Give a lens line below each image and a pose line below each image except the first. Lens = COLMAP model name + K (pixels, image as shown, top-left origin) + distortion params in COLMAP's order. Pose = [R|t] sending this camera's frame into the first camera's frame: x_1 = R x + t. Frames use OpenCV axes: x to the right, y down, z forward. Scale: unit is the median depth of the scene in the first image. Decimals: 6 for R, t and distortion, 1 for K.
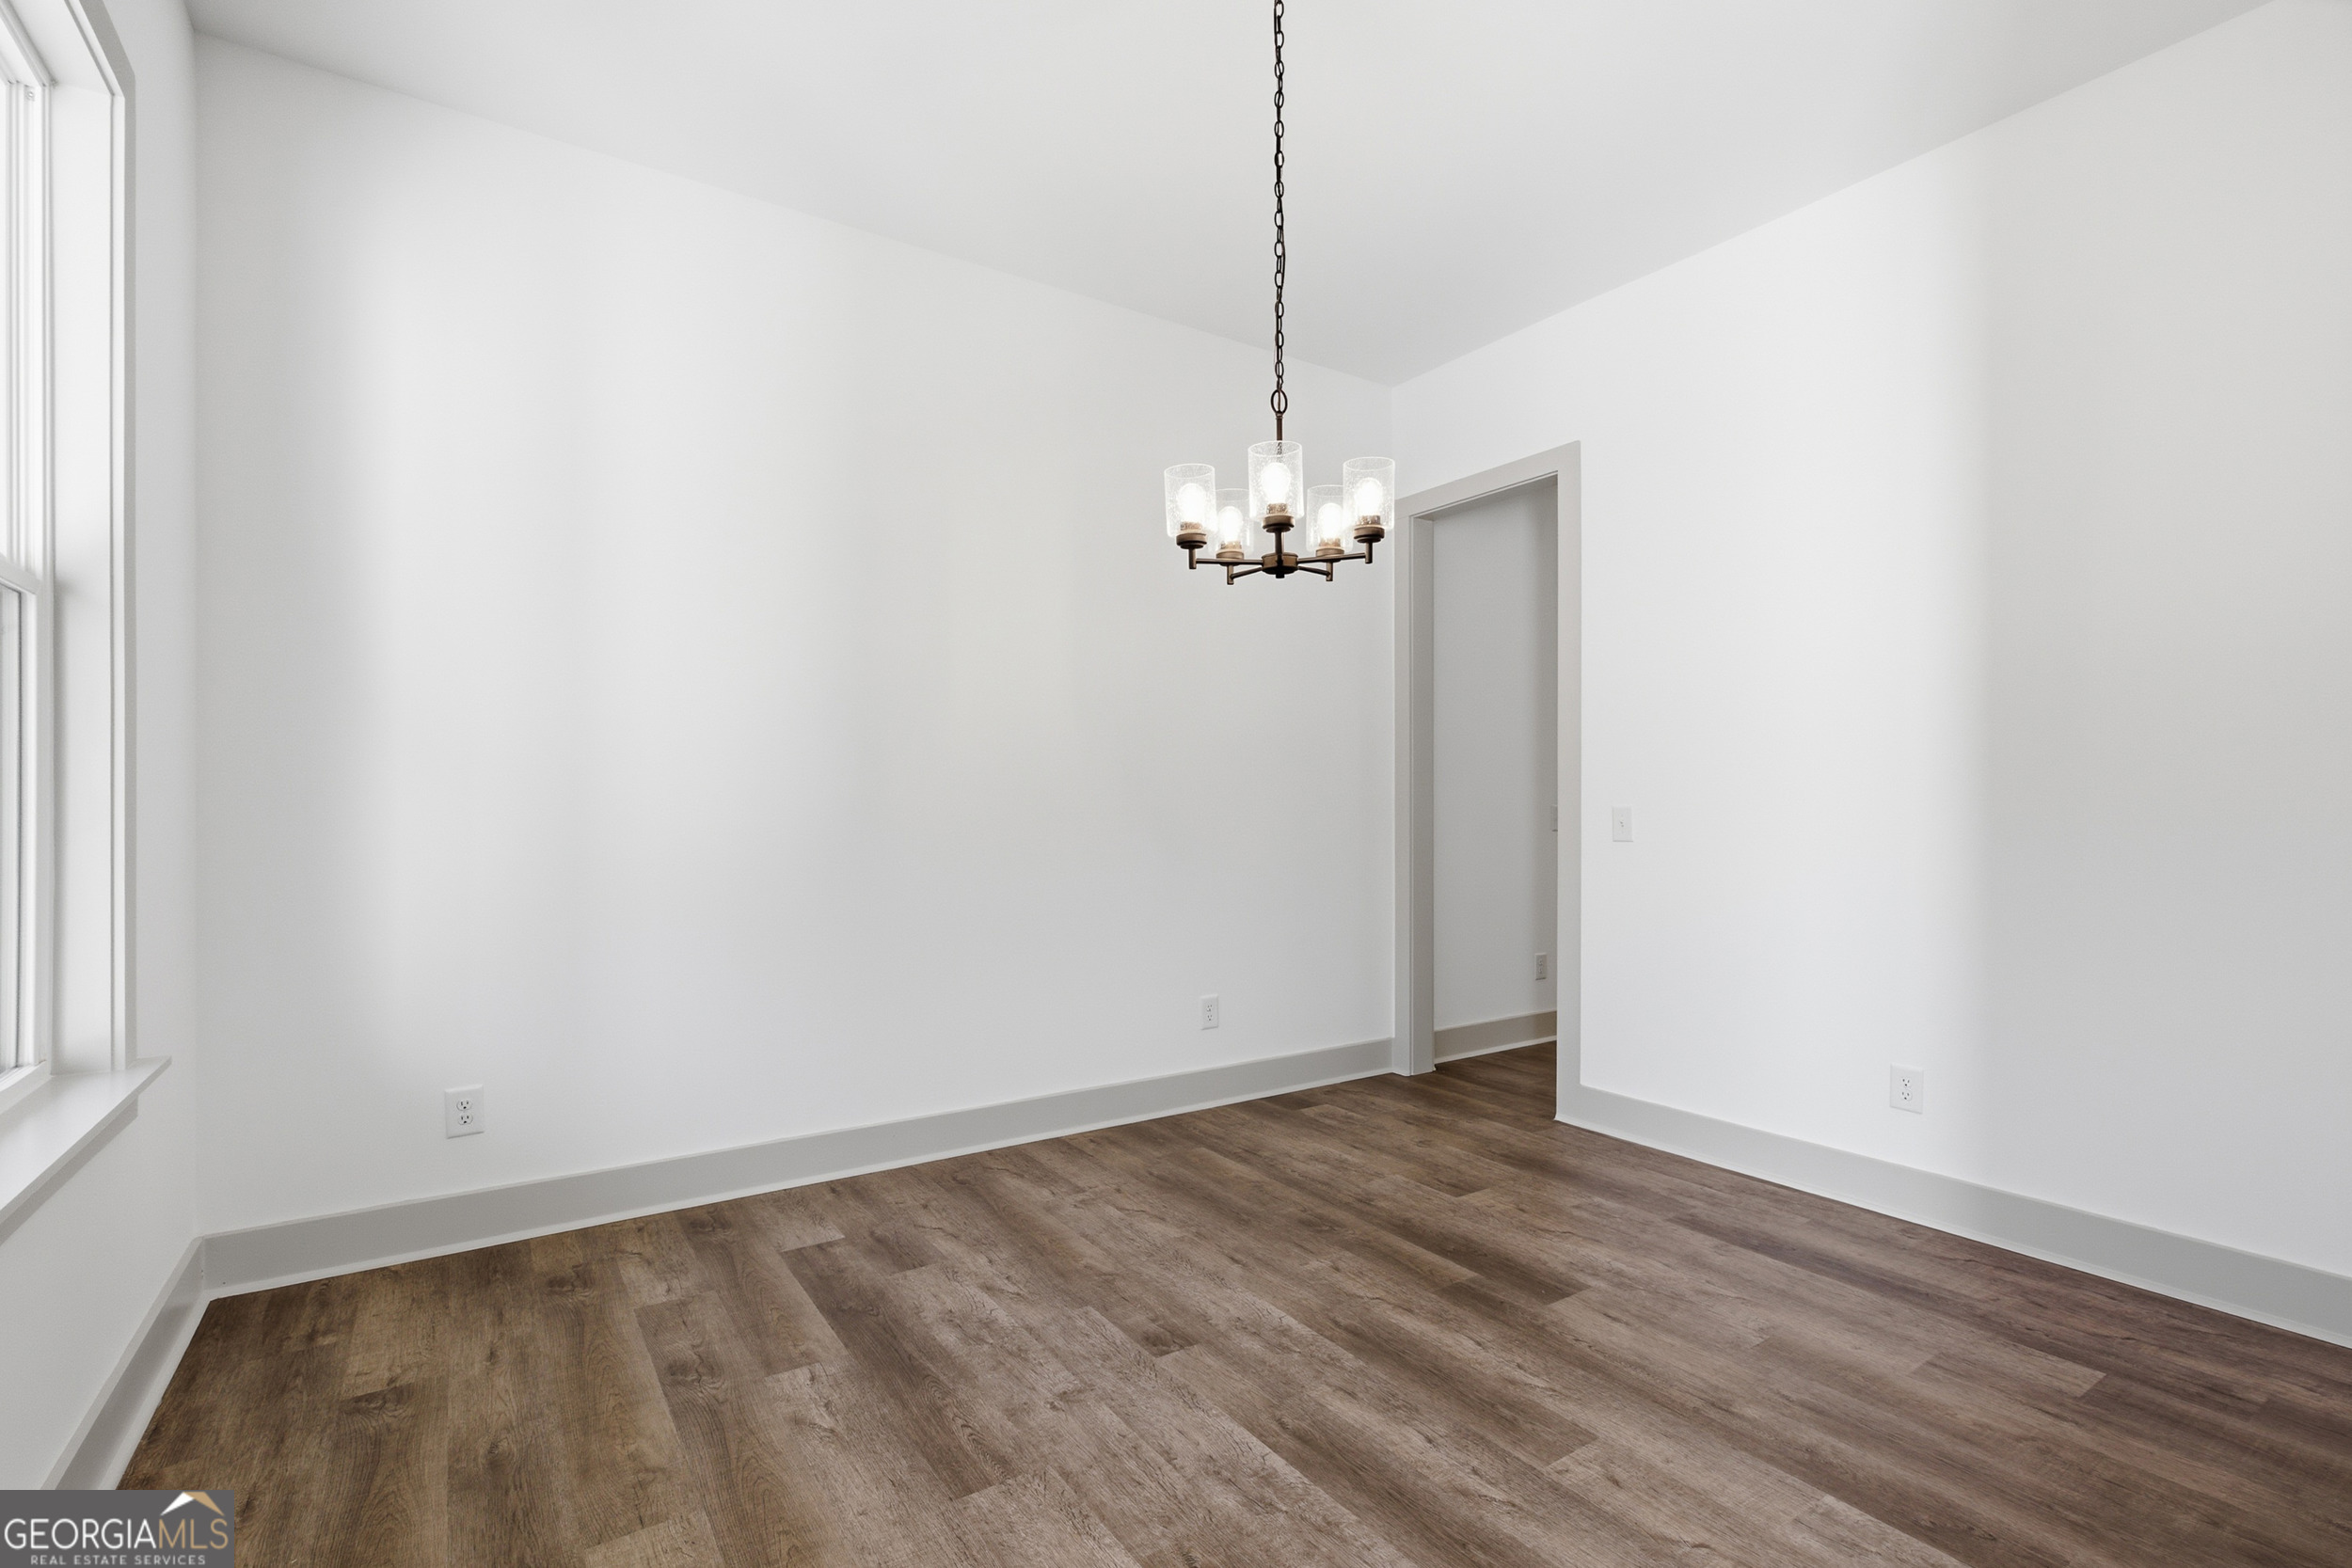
lens RADIAL K [[1071.1, 0, 1181.9], [0, 1071.1, 796.2], [0, 0, 1]] dist [-0.000975, 0.000293]
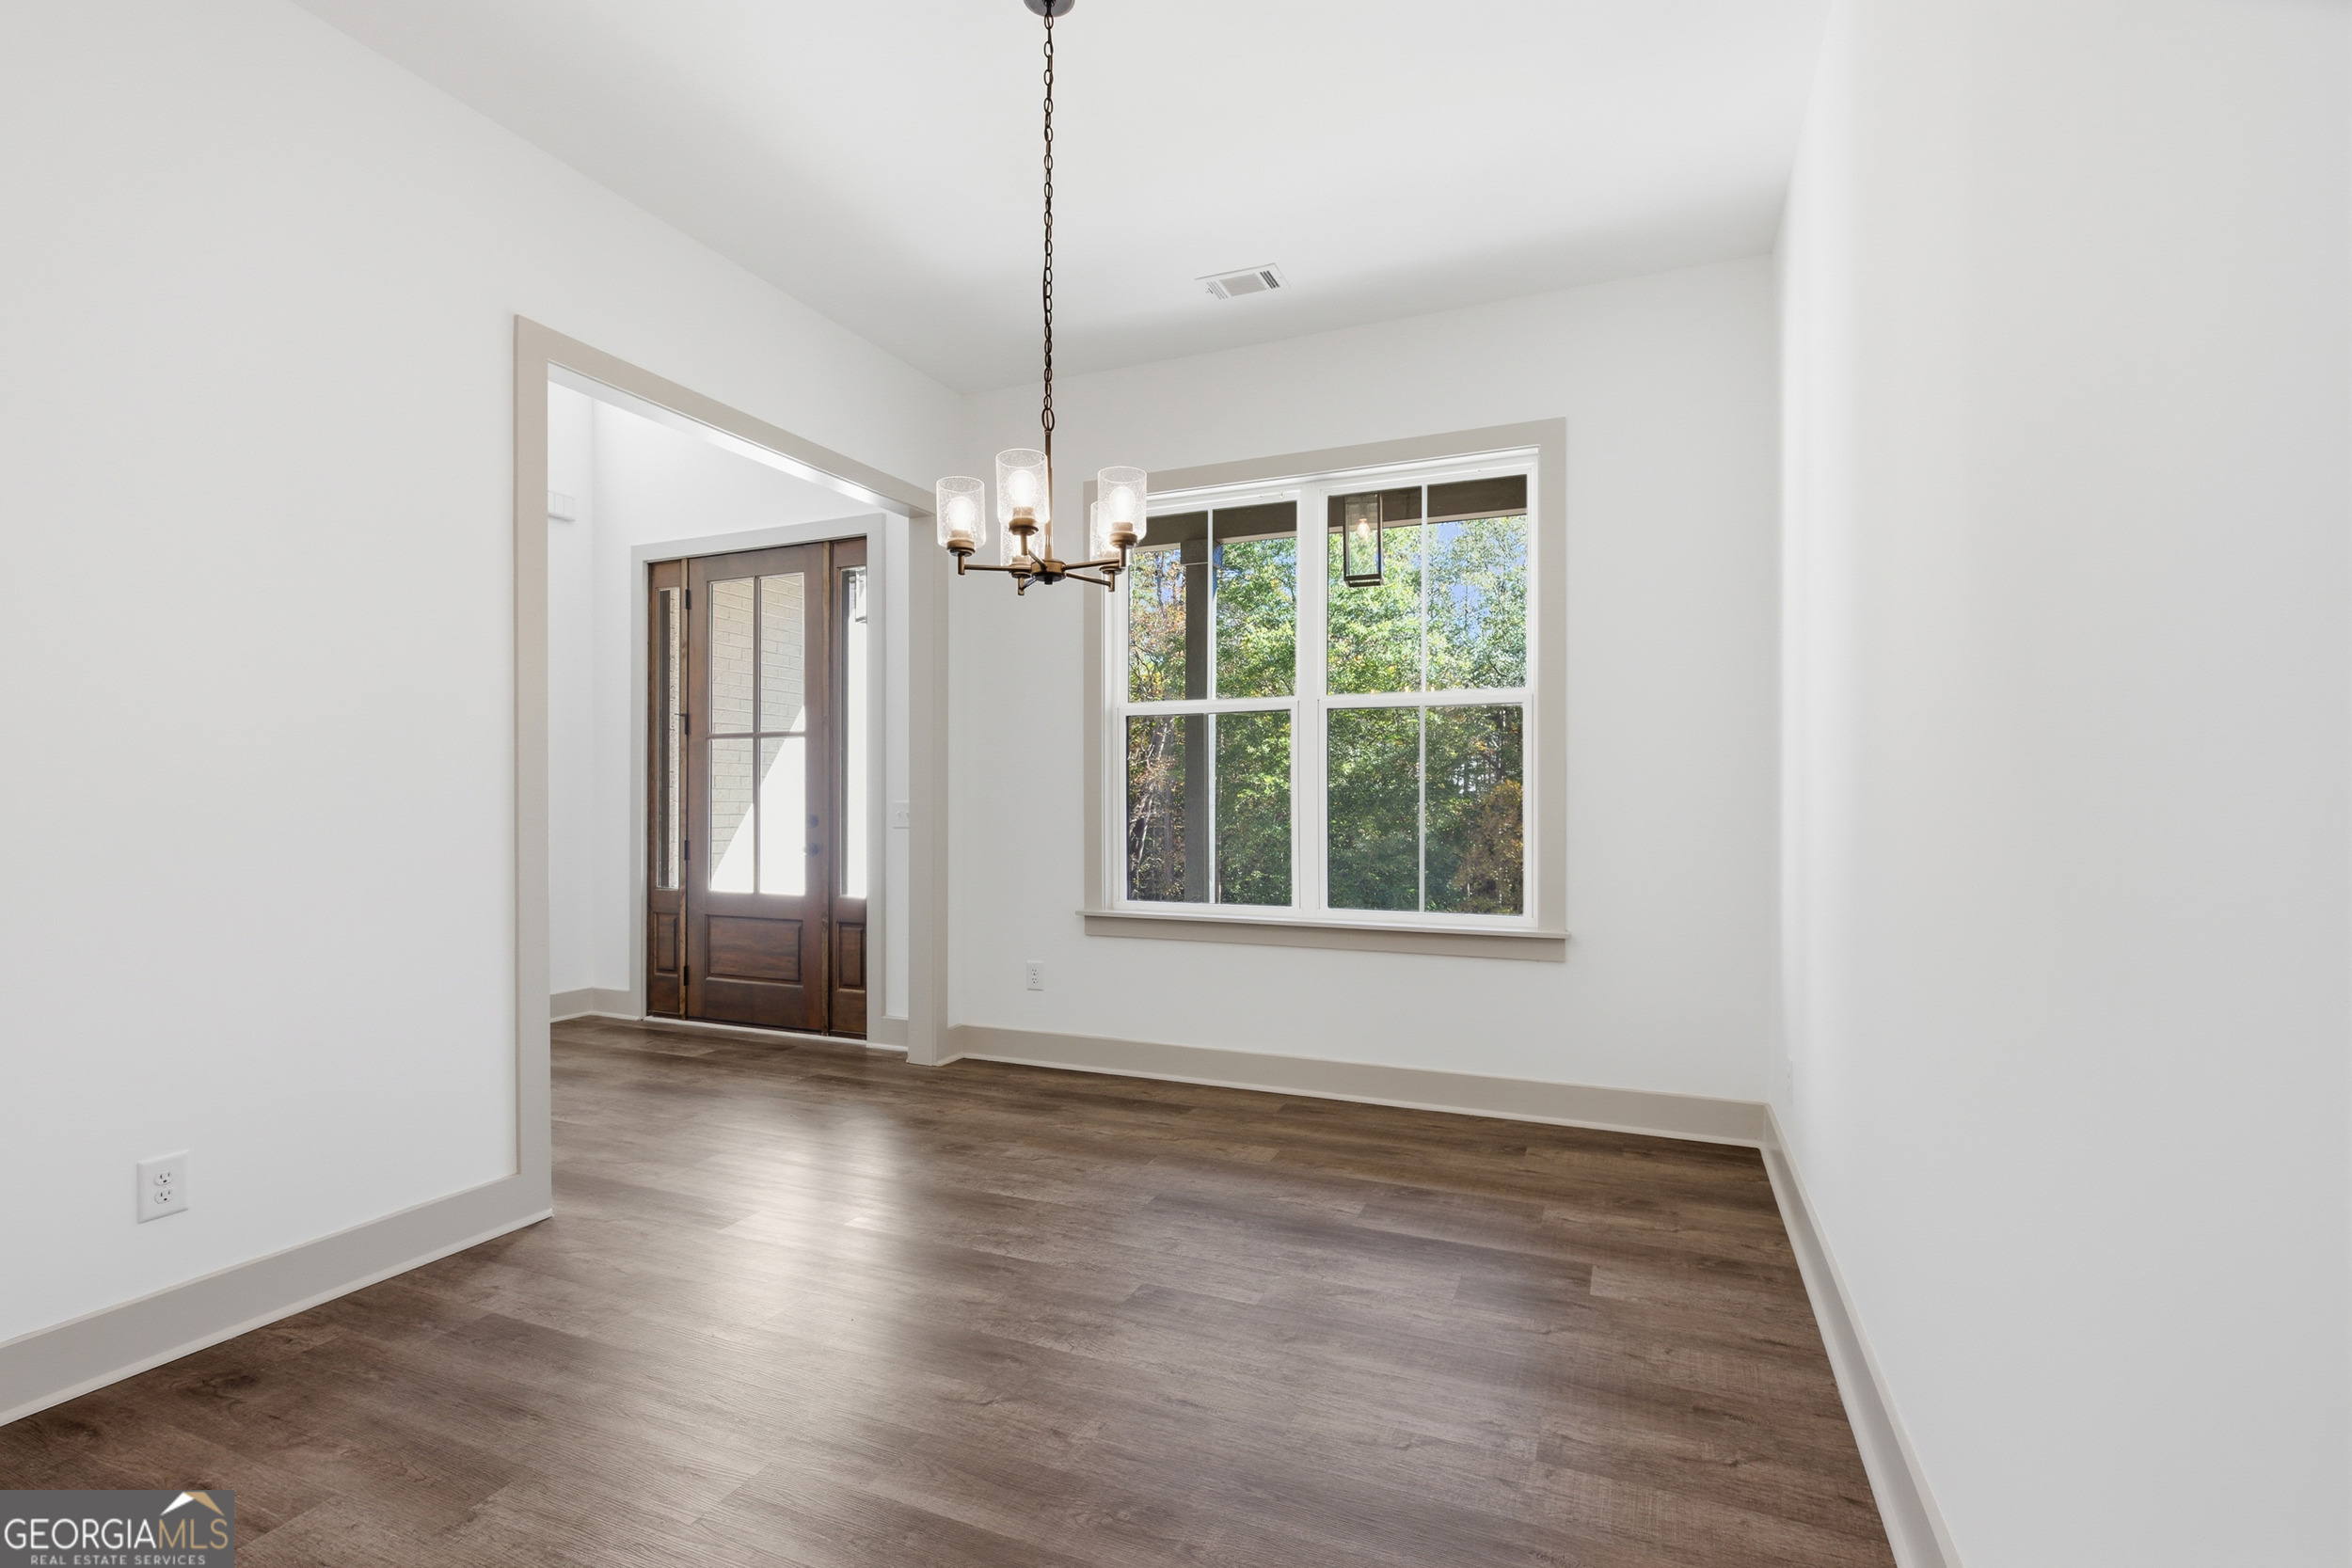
lens RADIAL K [[1071.1, 0, 1175.3], [0, 1071.1, 796.7], [0, 0, 1]] dist [-0.000975, 0.000293]
pose [[-0.843020, -0.000497, -0.537882, 0.527582], [0.001674, 0.999992, -0.003547, 0.011090], [0.537880, -0.003890, -0.843013, 1.865811]]
